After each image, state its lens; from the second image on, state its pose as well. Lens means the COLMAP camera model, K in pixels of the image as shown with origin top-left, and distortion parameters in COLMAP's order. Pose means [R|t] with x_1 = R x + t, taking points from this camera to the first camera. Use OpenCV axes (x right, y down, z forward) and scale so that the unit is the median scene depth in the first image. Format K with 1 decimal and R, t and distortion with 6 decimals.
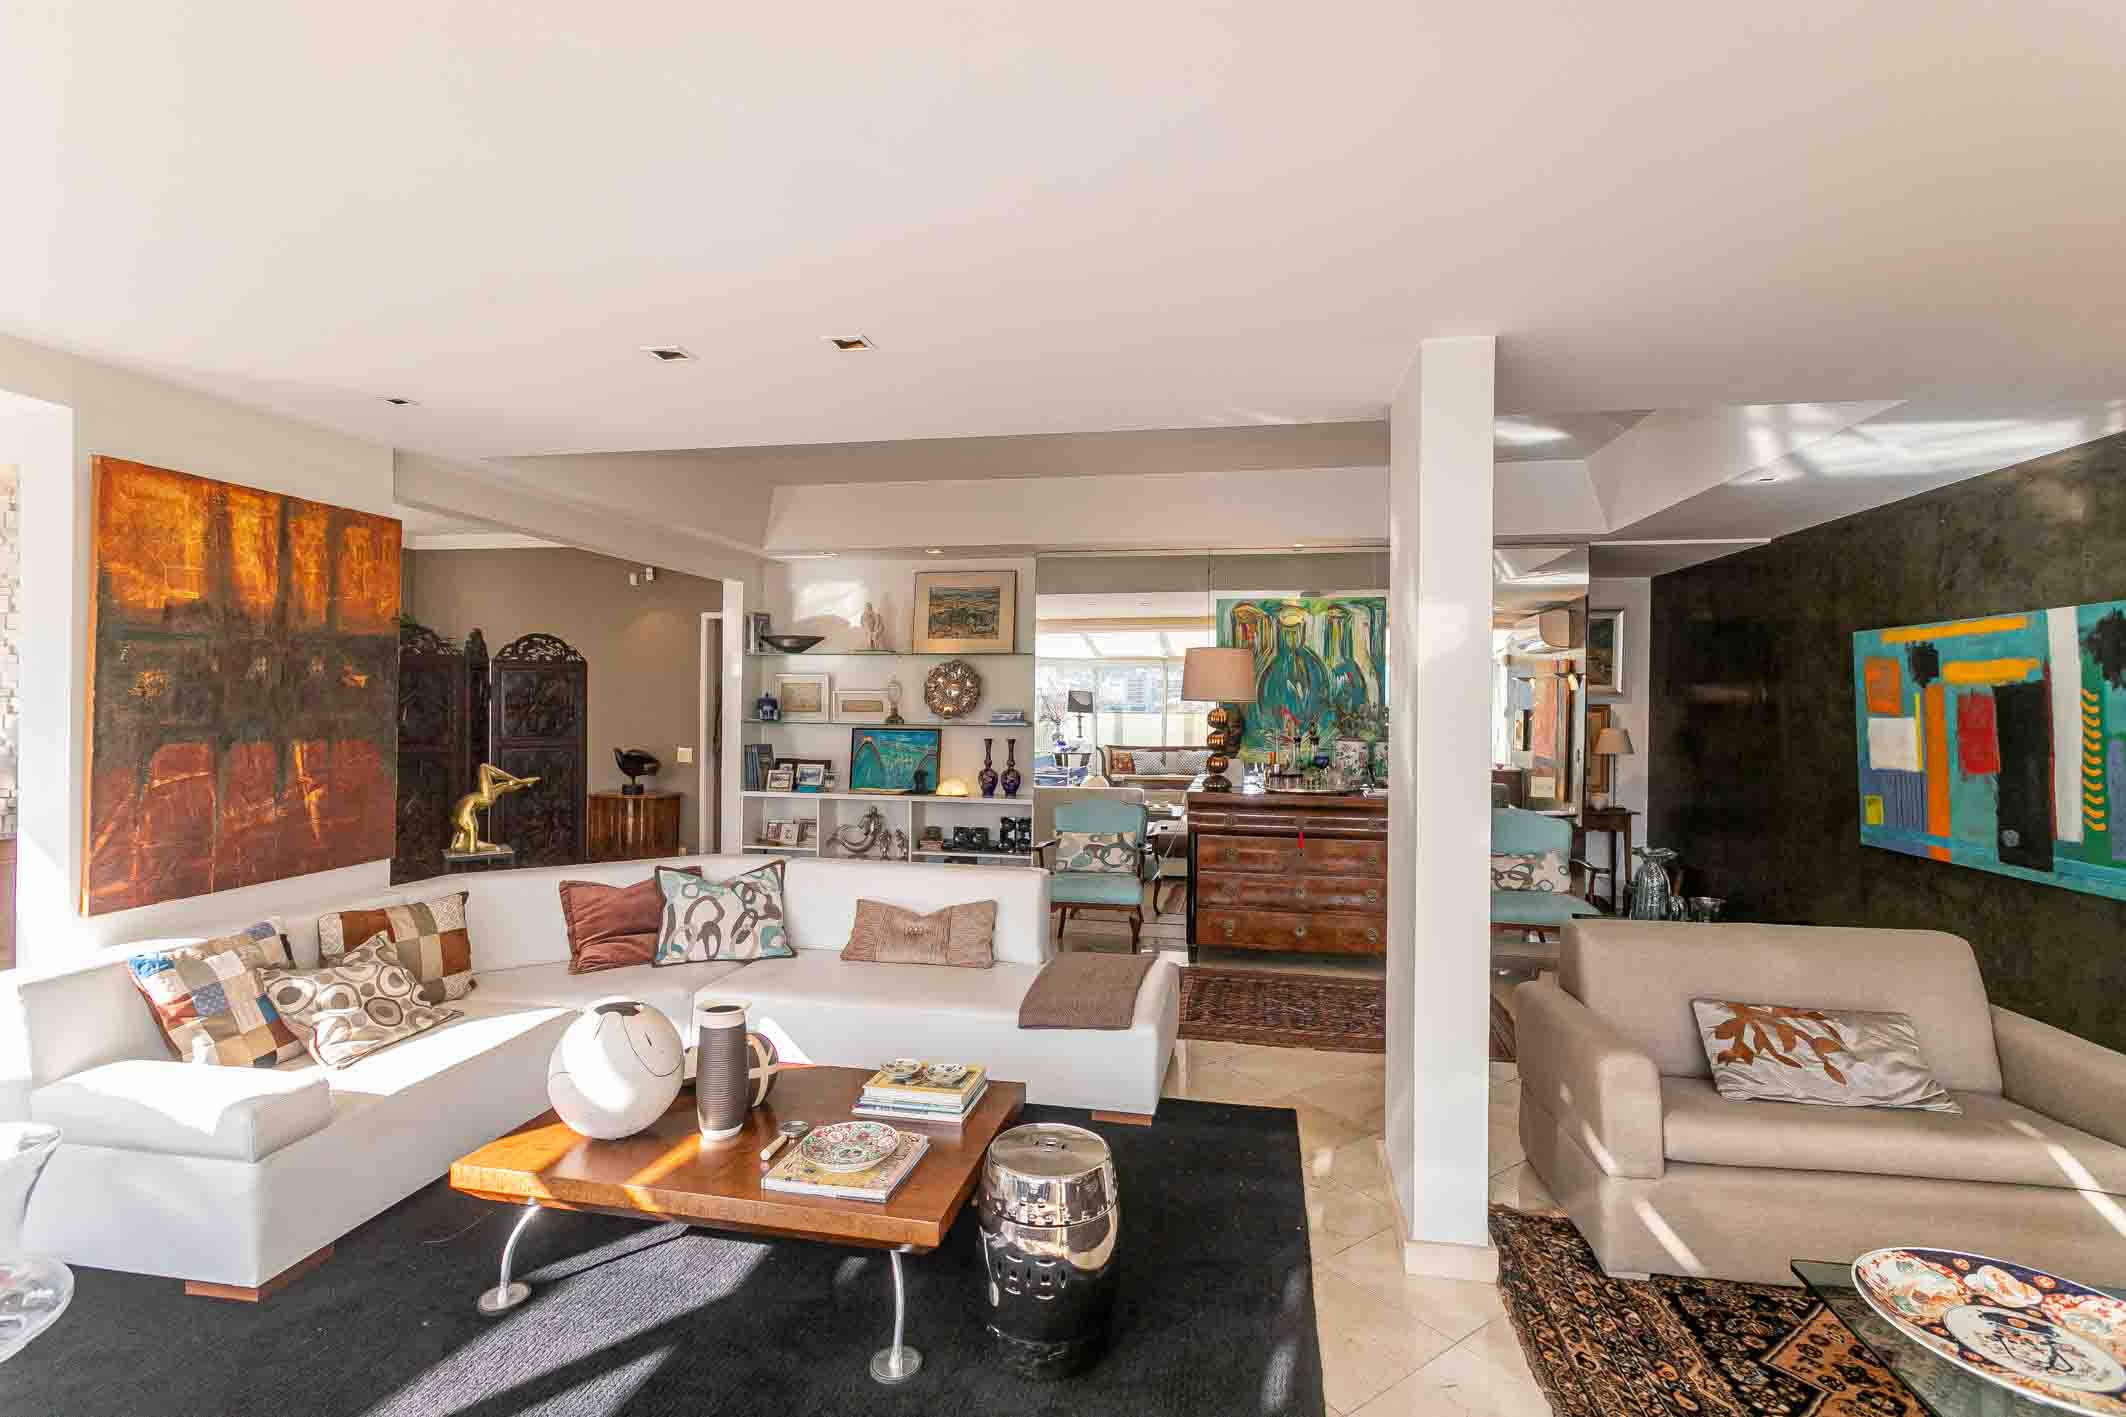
lens RADIAL K [[1004.0, 0, 1070.4], [0, 1004.0, 709.0], [0, 0, 1]] dist [0.004263, 0.000748]
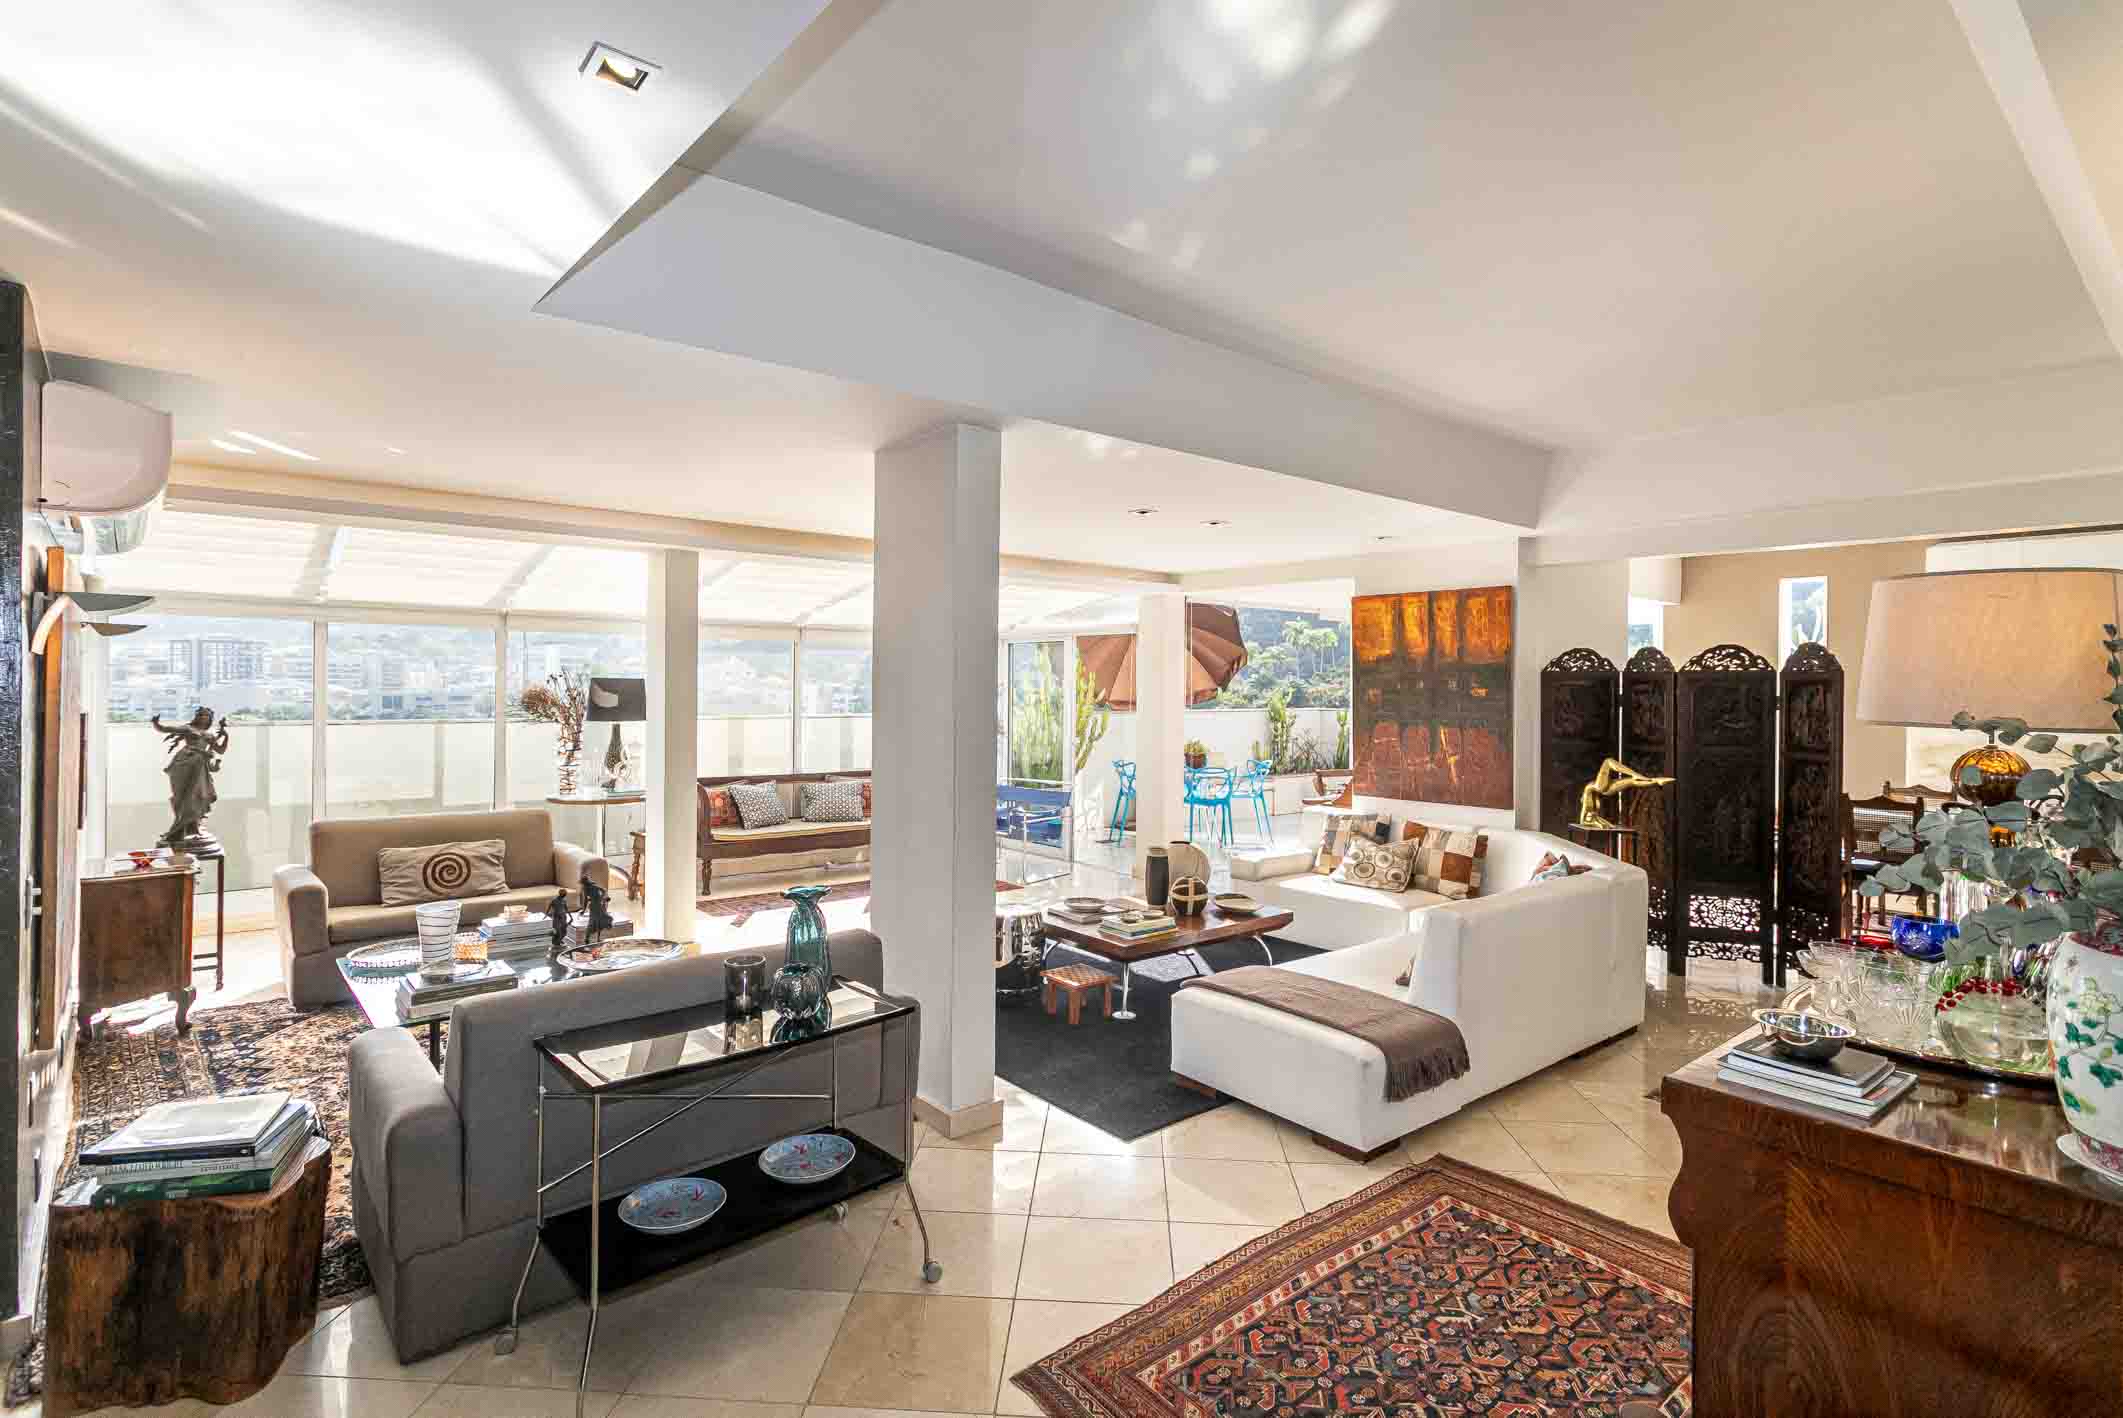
lens RADIAL K [[1036.7, 0, 1061.5], [0, 1036.7, 709.0], [0, 0, 1]] dist [-0.019696, 0.000218]
pose [[-0.639727, 0.000393, -0.768602, 1.062587], [-0.025219, 0.999451, 0.021501, -0.022132], [0.768188, 0.033138, -0.639366, 1.653587]]
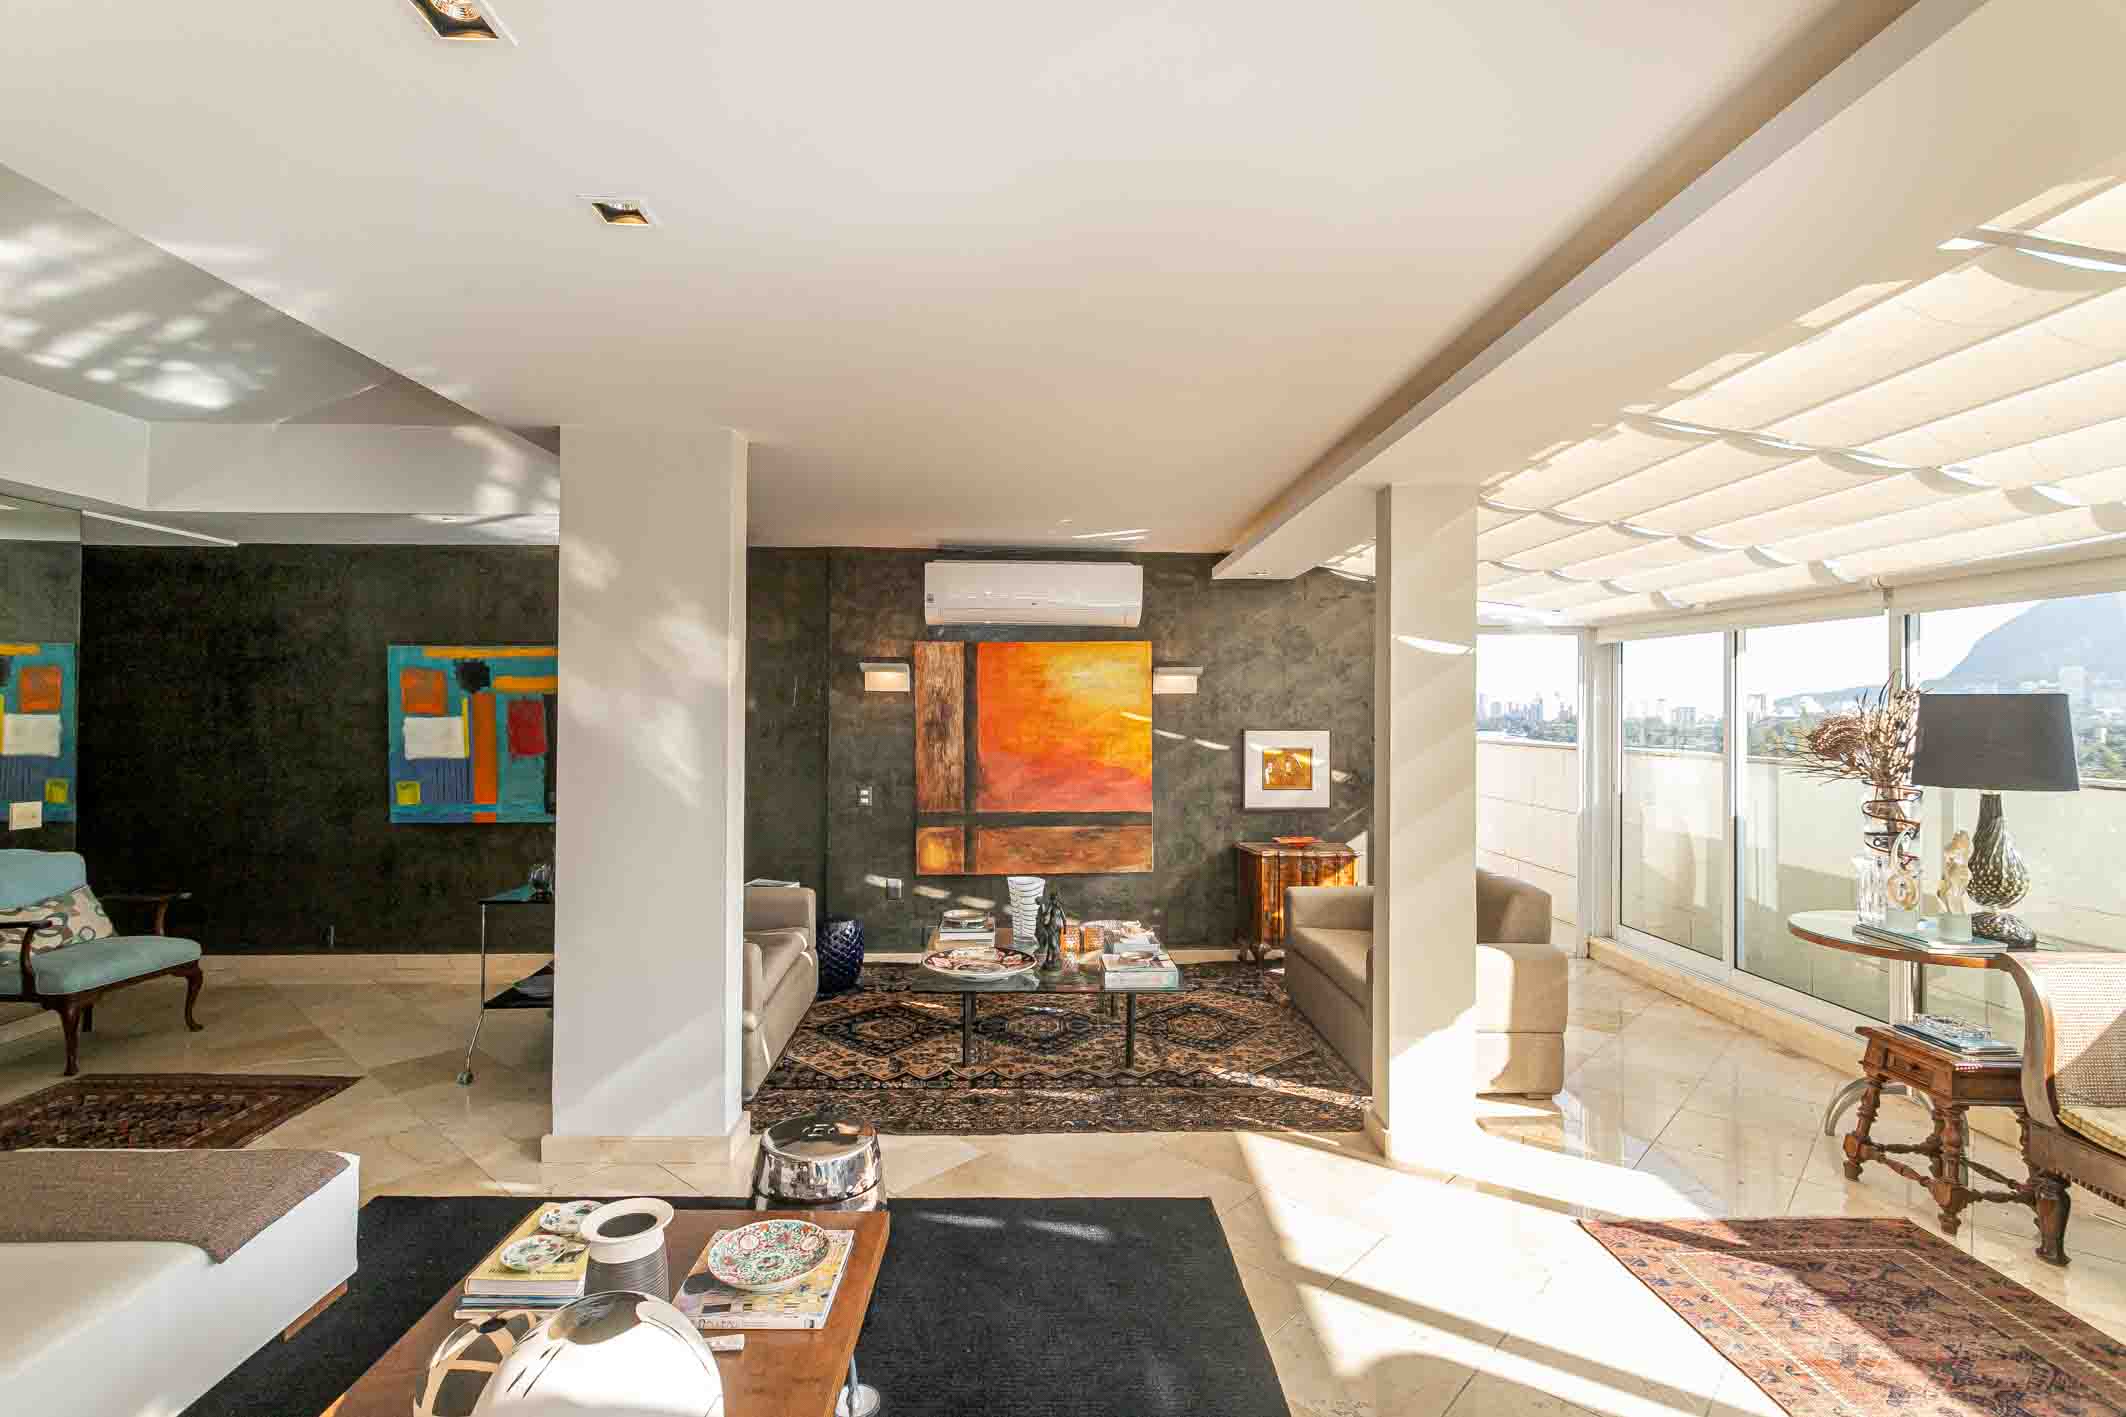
lens RADIAL K [[1012.9, 0, 1039.5], [0, 1012.9, 711.8], [0, 0, 1]] dist [0.004154, 0.000346]
pose [[-0.191453, -0.010785, 0.981443, -0.744004], [0.003254, 0.999927, 0.011623, -0.013395], [-0.981496, 0.005419, -0.191404, 0.653196]]
